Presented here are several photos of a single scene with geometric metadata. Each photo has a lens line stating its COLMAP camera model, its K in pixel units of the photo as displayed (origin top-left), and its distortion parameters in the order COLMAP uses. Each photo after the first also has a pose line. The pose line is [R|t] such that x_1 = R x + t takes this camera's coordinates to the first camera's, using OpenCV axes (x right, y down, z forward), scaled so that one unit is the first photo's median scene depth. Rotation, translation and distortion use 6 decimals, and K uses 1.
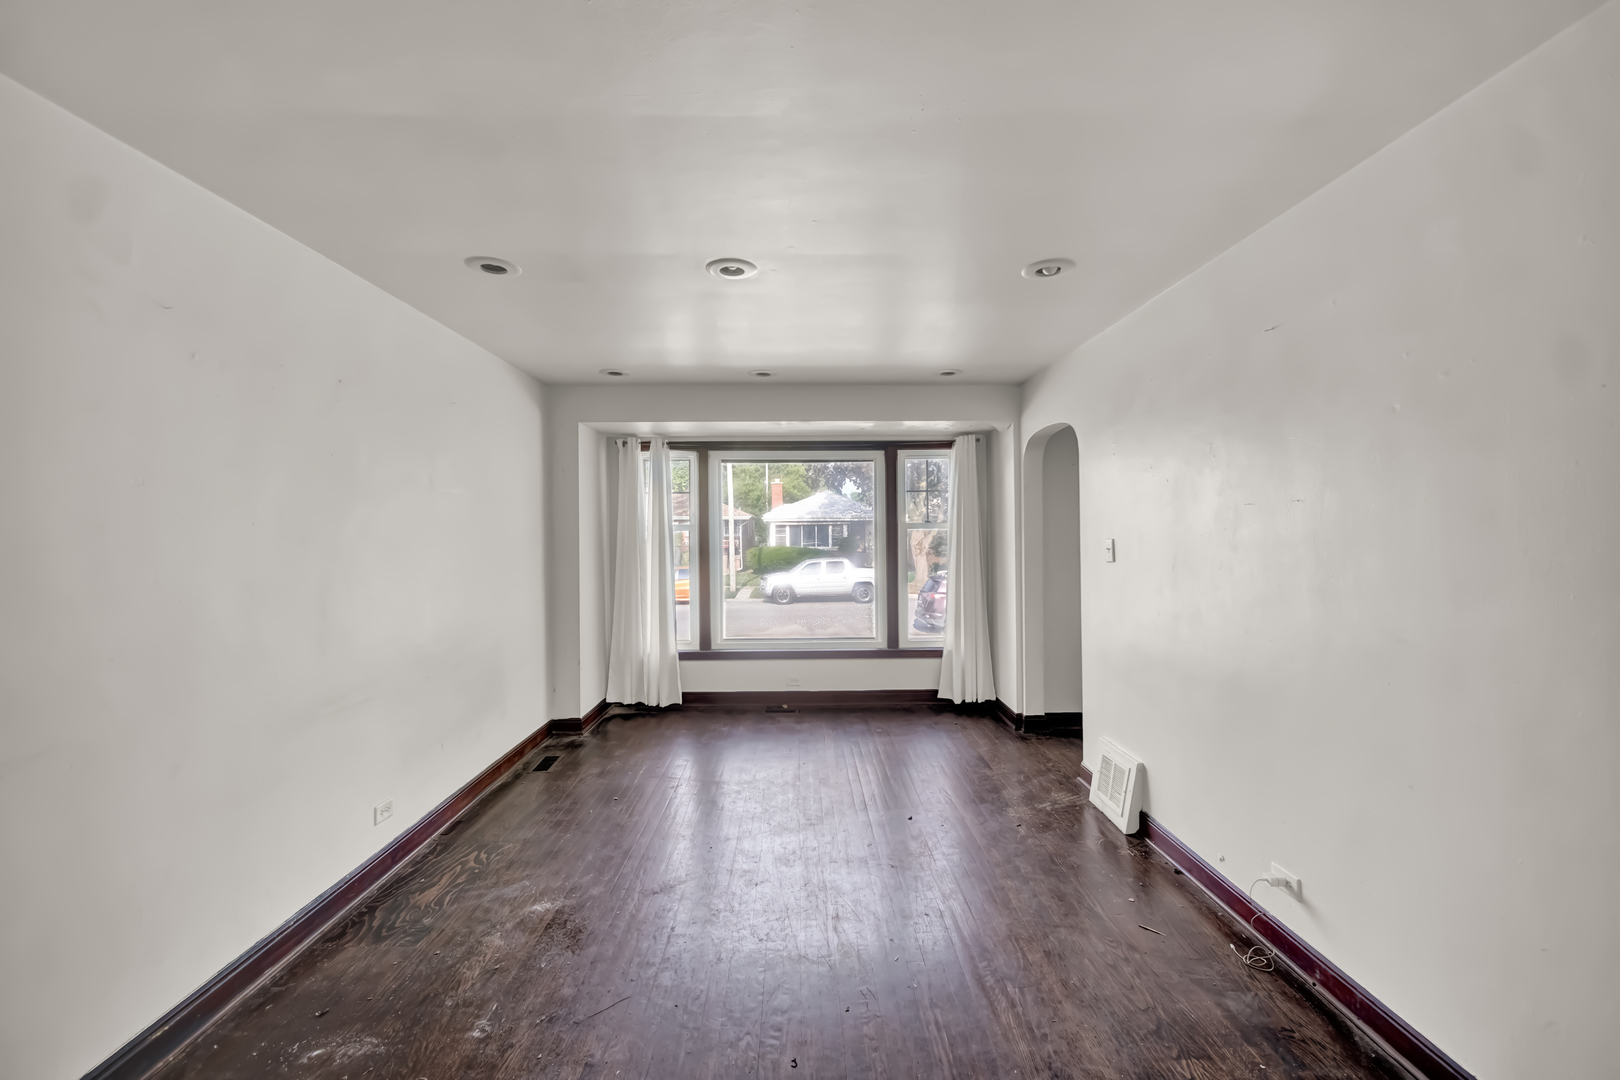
lens RADIAL K [[647.6, 0, 808.7], [0, 647.6, 537.5], [0, 0, 1]] dist [-0.001688, 0.000360]
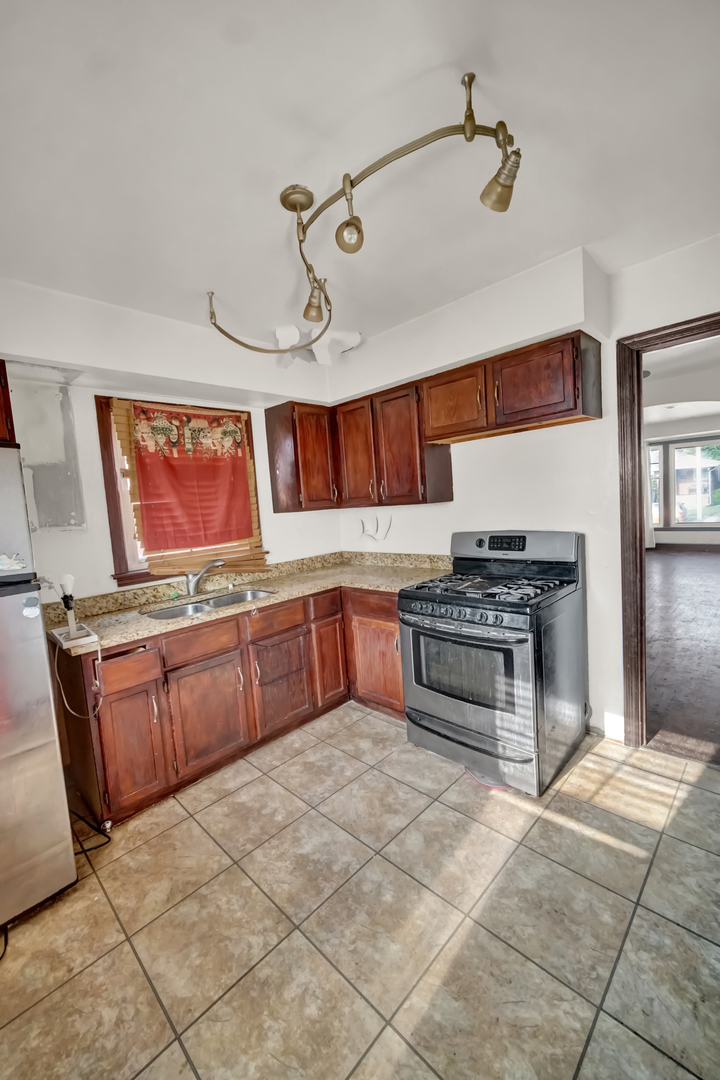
lens RADIAL K [[431.7, 0, 358.5], [0, 431.7, 538.8], [0, 0, 1]] dist [-0.001688, 0.000360]
pose [[0.696782, 0.014476, -0.717136, 0.186644], [0.063287, 0.994656, 0.081568, 0.006162], [0.714485, -0.102221, 0.692143, -0.910565]]
